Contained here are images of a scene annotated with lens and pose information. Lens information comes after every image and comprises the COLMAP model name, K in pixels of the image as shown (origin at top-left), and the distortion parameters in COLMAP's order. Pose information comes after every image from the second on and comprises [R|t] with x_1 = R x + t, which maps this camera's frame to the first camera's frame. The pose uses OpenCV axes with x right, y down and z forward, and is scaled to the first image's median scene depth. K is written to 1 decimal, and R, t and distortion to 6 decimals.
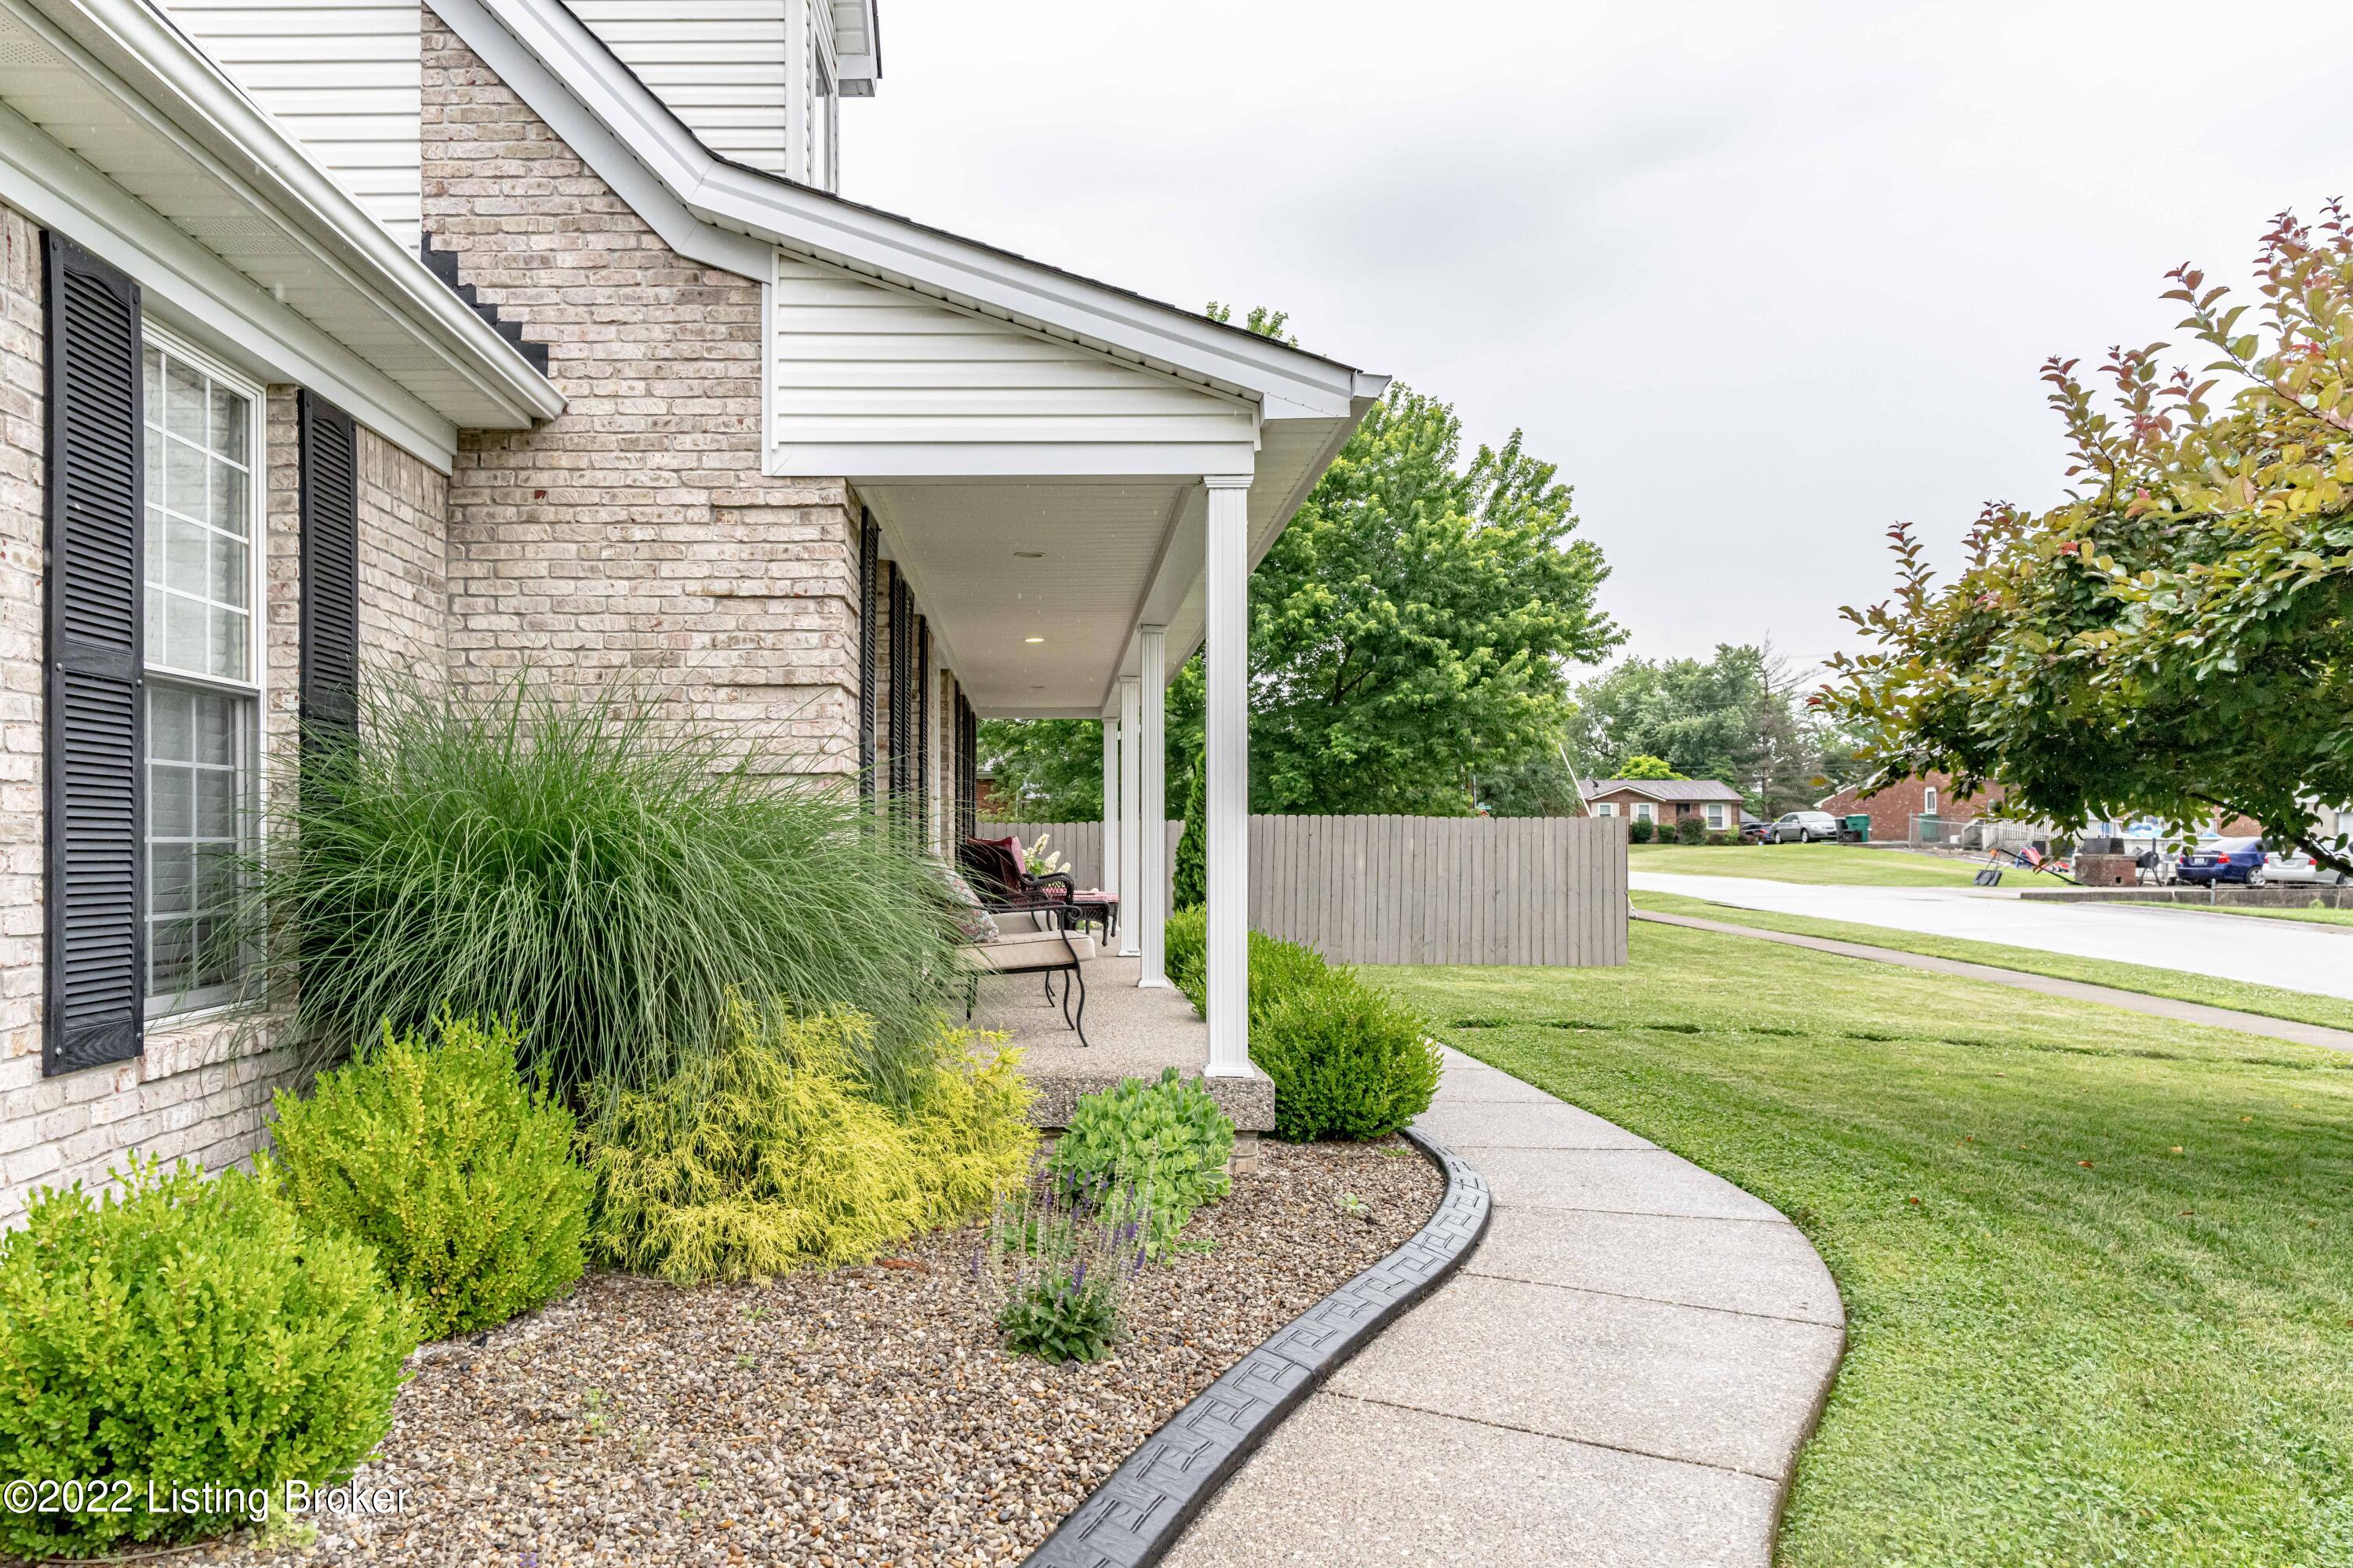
lens RADIAL K [[1710.1, 0, 1151.1], [0, 1710.1, 859.2], [0, 0, 1]] dist [-0.003834, -0.002493]
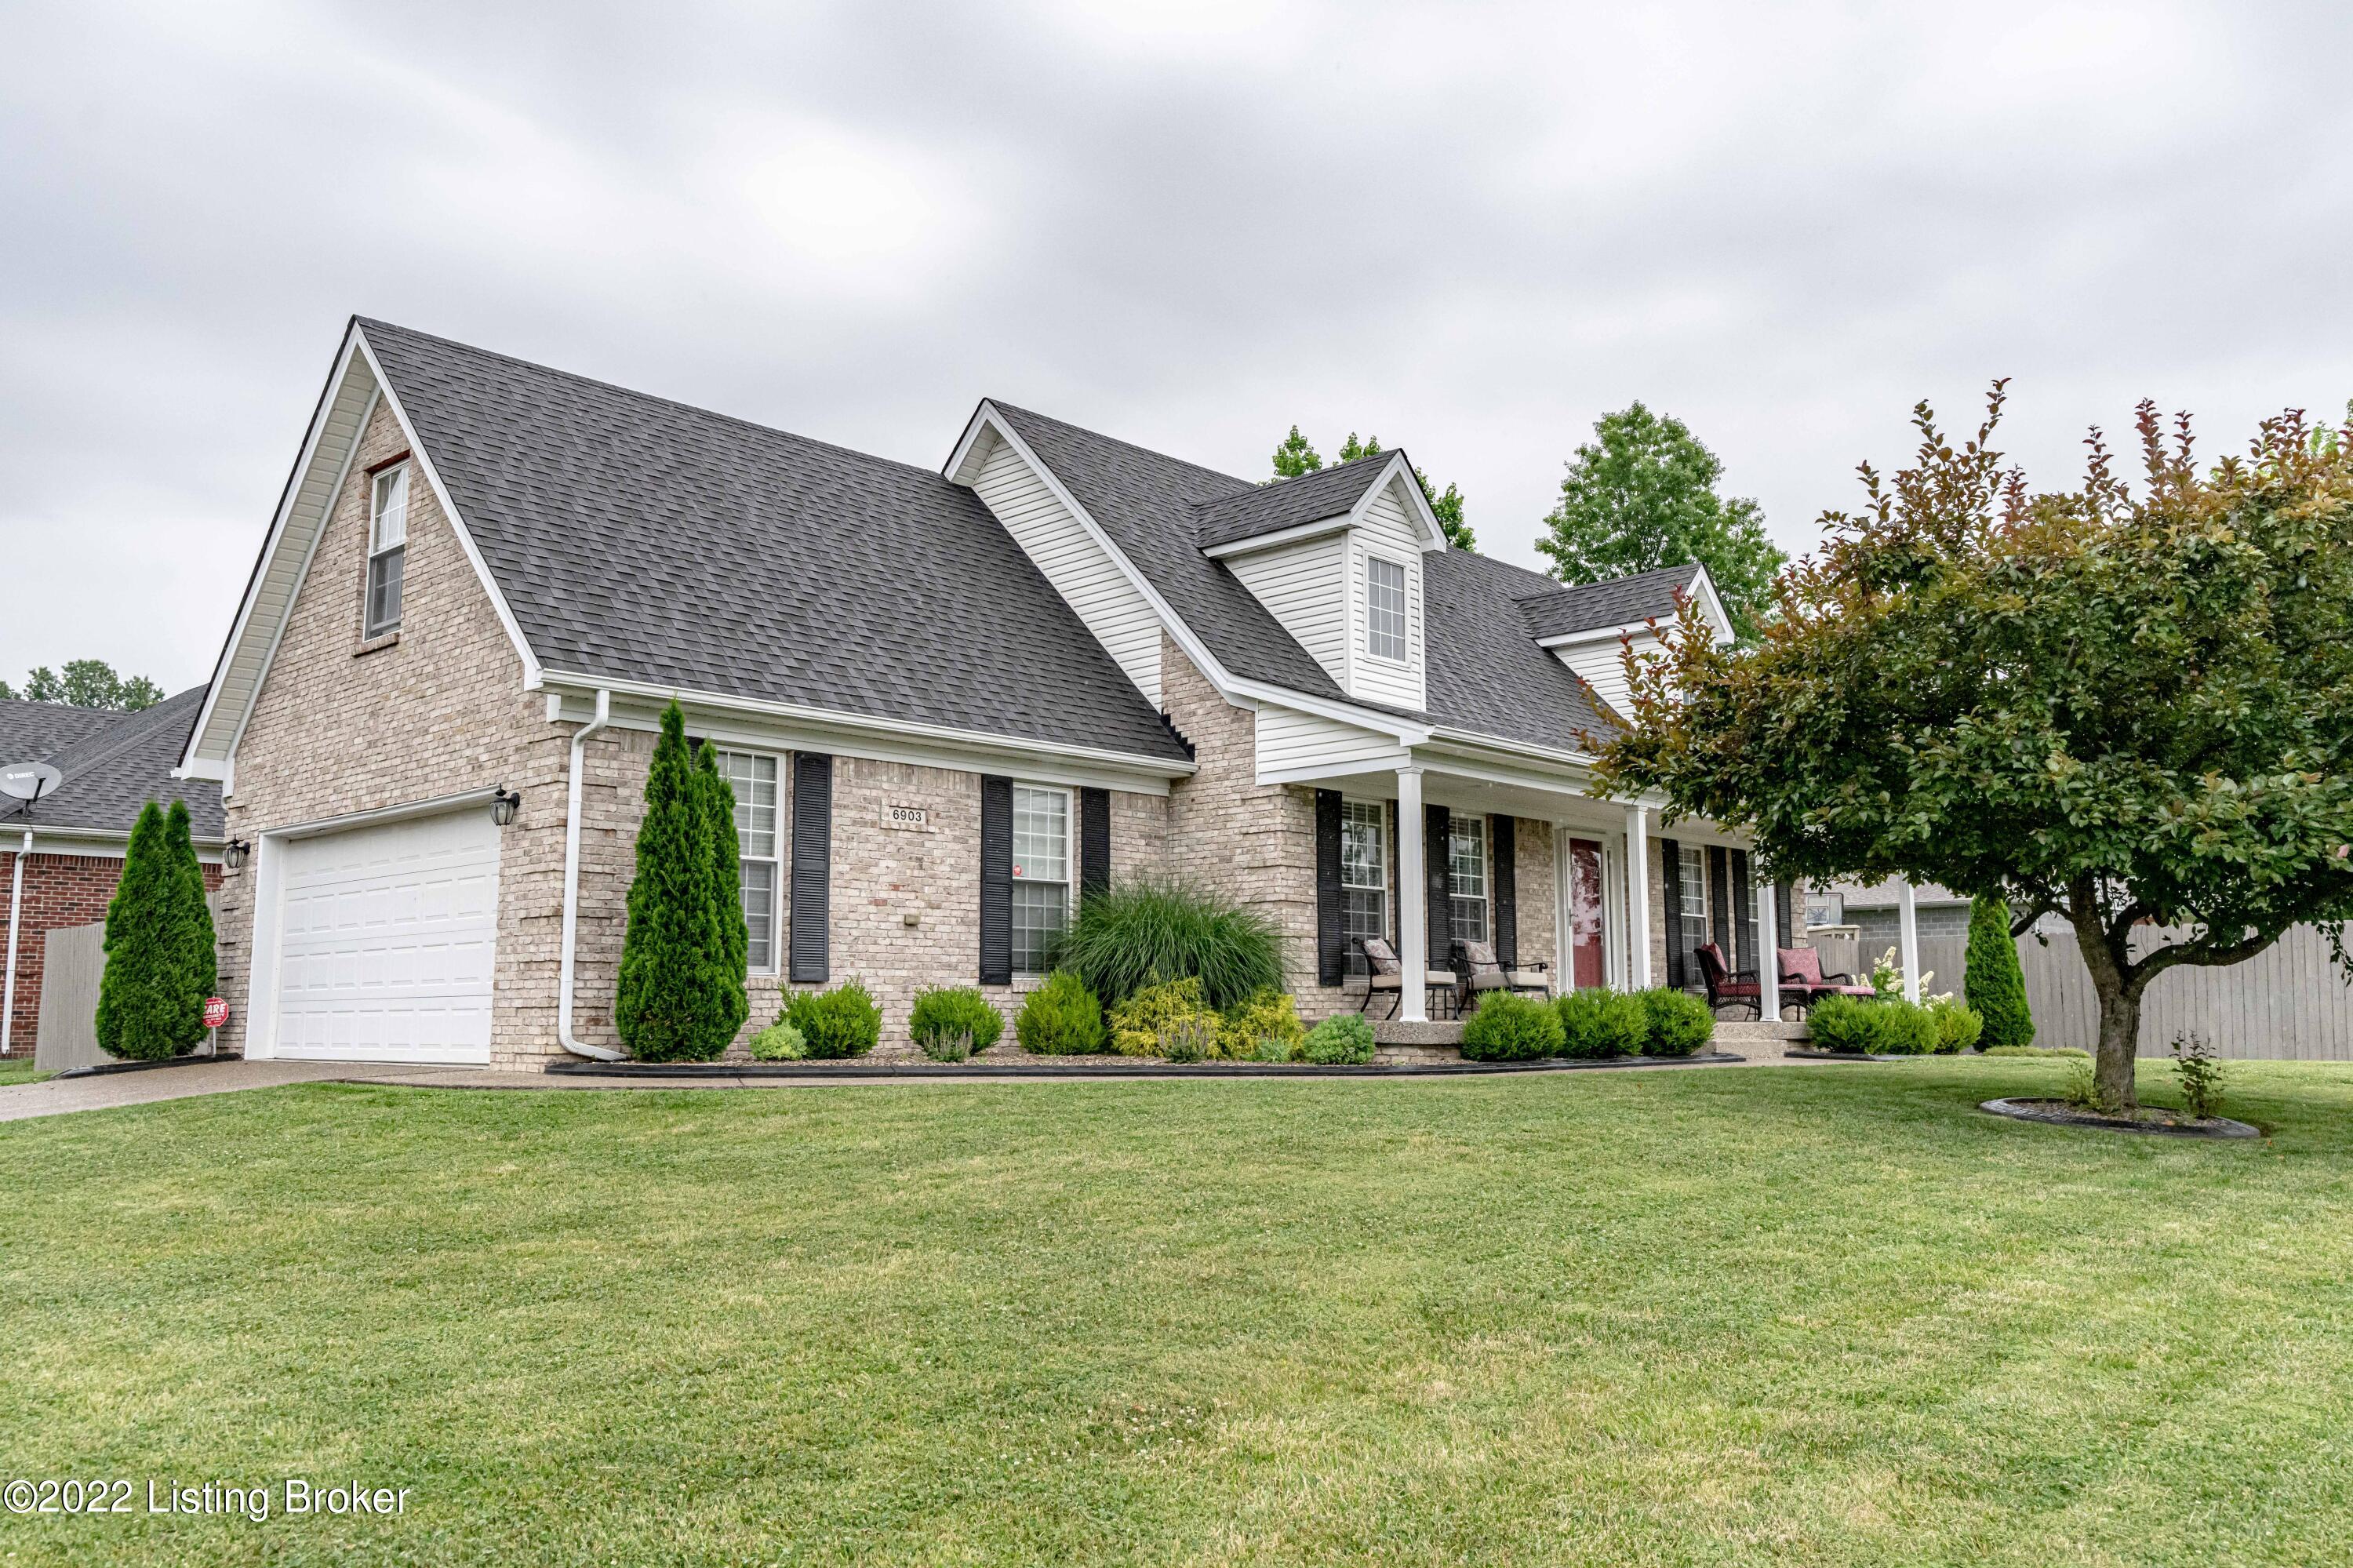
lens RADIAL K [[1867.3, 0, 1177.4], [0, 1867.3, 778.6], [0, 0, 1]] dist [0.009294, -0.003210]
pose [[0.727704, -0.092822, -0.679581, 1.599438], [0.002449, 0.991146, -0.132754, 0.137545], [0.685887, 0.094941, 0.721489, -1.110479]]
